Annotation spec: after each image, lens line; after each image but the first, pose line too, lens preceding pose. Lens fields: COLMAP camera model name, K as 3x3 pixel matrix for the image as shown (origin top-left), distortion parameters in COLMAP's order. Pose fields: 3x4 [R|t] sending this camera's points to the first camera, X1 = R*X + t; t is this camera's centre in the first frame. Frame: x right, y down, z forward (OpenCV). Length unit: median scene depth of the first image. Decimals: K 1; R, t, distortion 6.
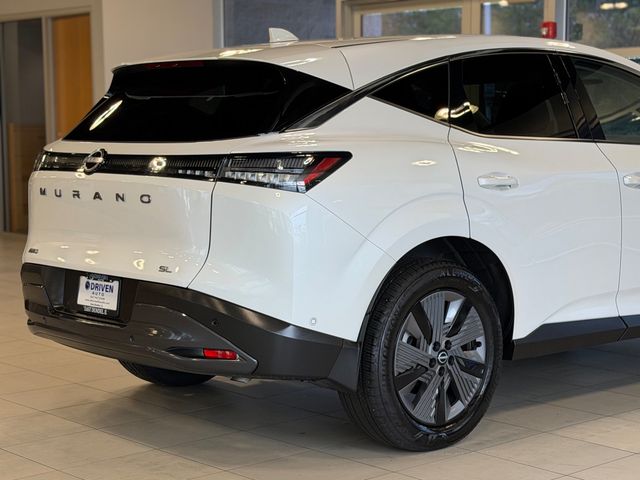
lens RADIAL K [[1284.6, 0, 320.0], [0, 1284.6, 240.0], [0, 0, 1]] dist [0.154897, -0.317228]
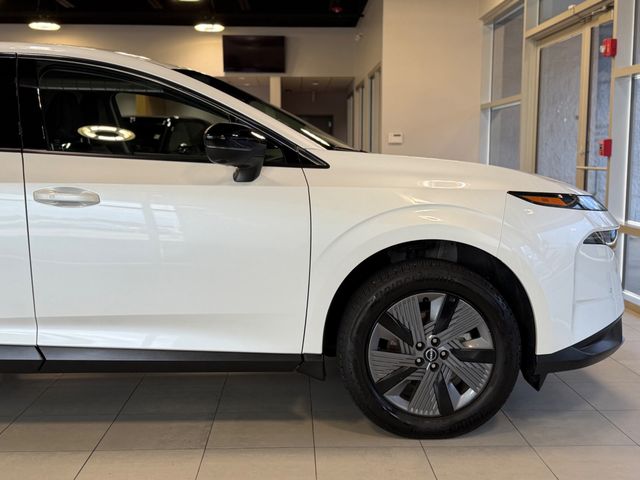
lens RADIAL K [[814.1, 0, 320.0], [0, 814.1, 240.0], [0, 0, 1]] dist [0.092090, -0.037997]
pose [[0.768171, 0.073708, -0.635987, 0.847052], [-0.062537, 0.997239, 0.040041, -0.057445], [0.637183, 0.009015, 0.770660, 0.773956]]
